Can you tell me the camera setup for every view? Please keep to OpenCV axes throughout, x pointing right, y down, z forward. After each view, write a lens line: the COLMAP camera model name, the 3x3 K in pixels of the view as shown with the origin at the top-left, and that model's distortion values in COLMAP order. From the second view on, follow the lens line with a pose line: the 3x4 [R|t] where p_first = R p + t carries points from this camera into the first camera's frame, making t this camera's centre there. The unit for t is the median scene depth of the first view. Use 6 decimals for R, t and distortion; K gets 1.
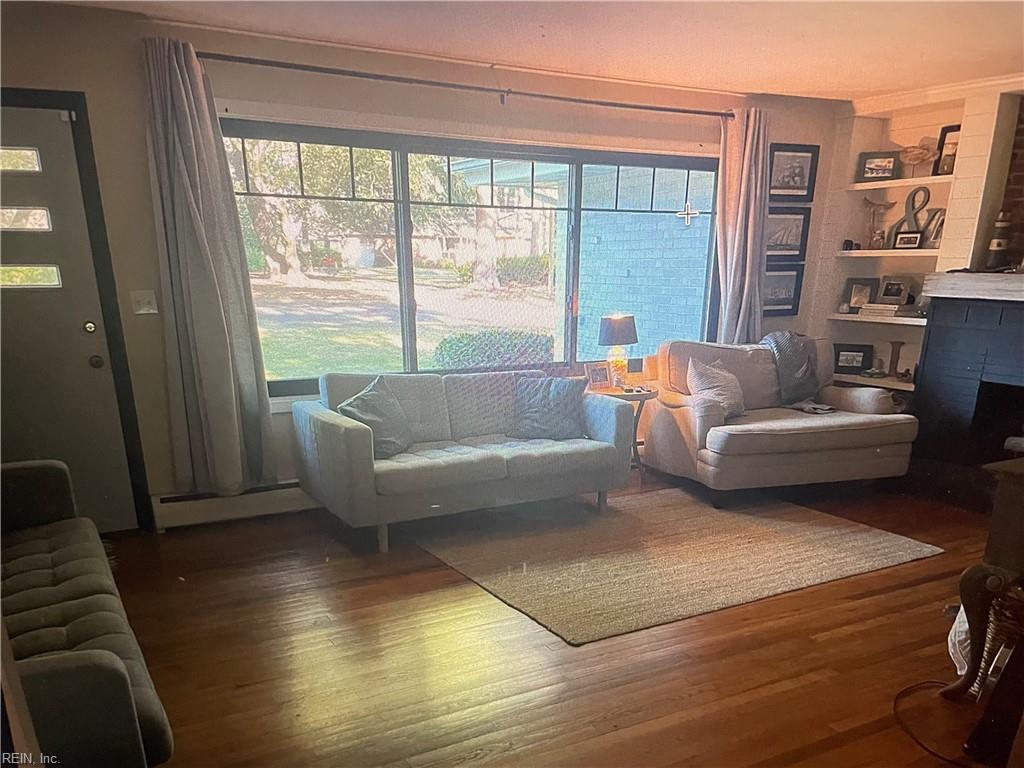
lens RADIAL K [[906.6, 0, 512.0], [0, 906.6, 384.0], [0, 0, 1]] dist [0.272974, -0.354565]
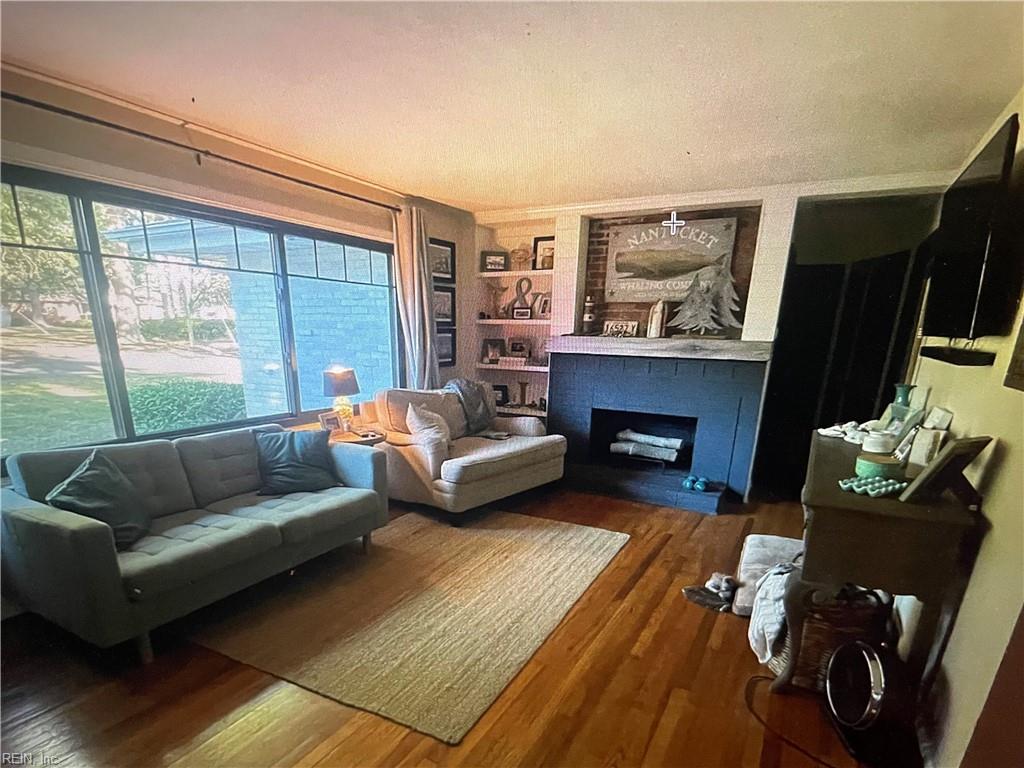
lens RADIAL K [[555.8, 0, 515.9], [0, 555.8, 443.4], [0, 0, 1]] dist [0.059297, -0.039463]
pose [[0.843247, -0.103298, 0.527507, -0.074889], [0.063904, 0.993667, 0.092429, -0.032389], [-0.533714, -0.044231, 0.844508, 0.266440]]
